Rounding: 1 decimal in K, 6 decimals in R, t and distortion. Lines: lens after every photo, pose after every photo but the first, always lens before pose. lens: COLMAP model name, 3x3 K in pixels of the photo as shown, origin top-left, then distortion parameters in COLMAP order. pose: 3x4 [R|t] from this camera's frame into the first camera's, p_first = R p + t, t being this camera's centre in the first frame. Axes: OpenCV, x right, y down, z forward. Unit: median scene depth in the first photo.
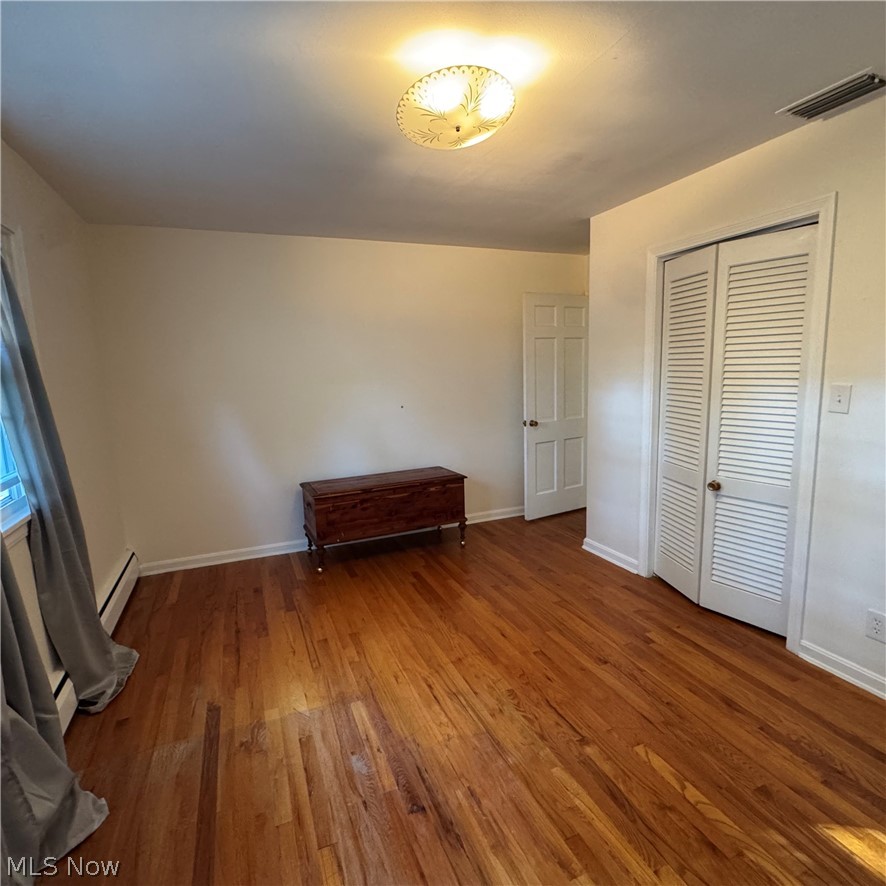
lens RADIAL K [[471.8, 0, 441.9], [0, 471.8, 443.0], [0, 0, 1]] dist [-0.001035, -0.000668]
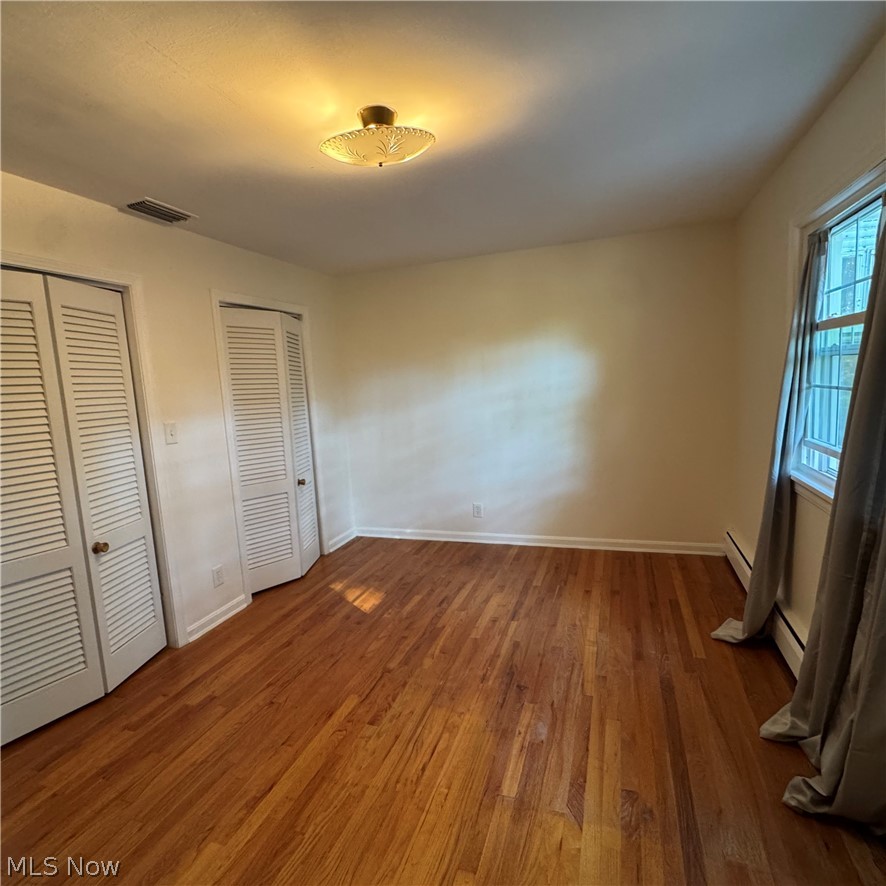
lens RADIAL K [[471.8, 0, 442.2], [0, 471.8, 442.2], [0, 0, 1]] dist [-0.001035, -0.000668]
pose [[-0.718840, -0.016560, 0.694978, -0.709549], [0.190628, 0.956700, 0.219969, -0.243152], [-0.668528, 0.290605, -0.684557, 1.585137]]
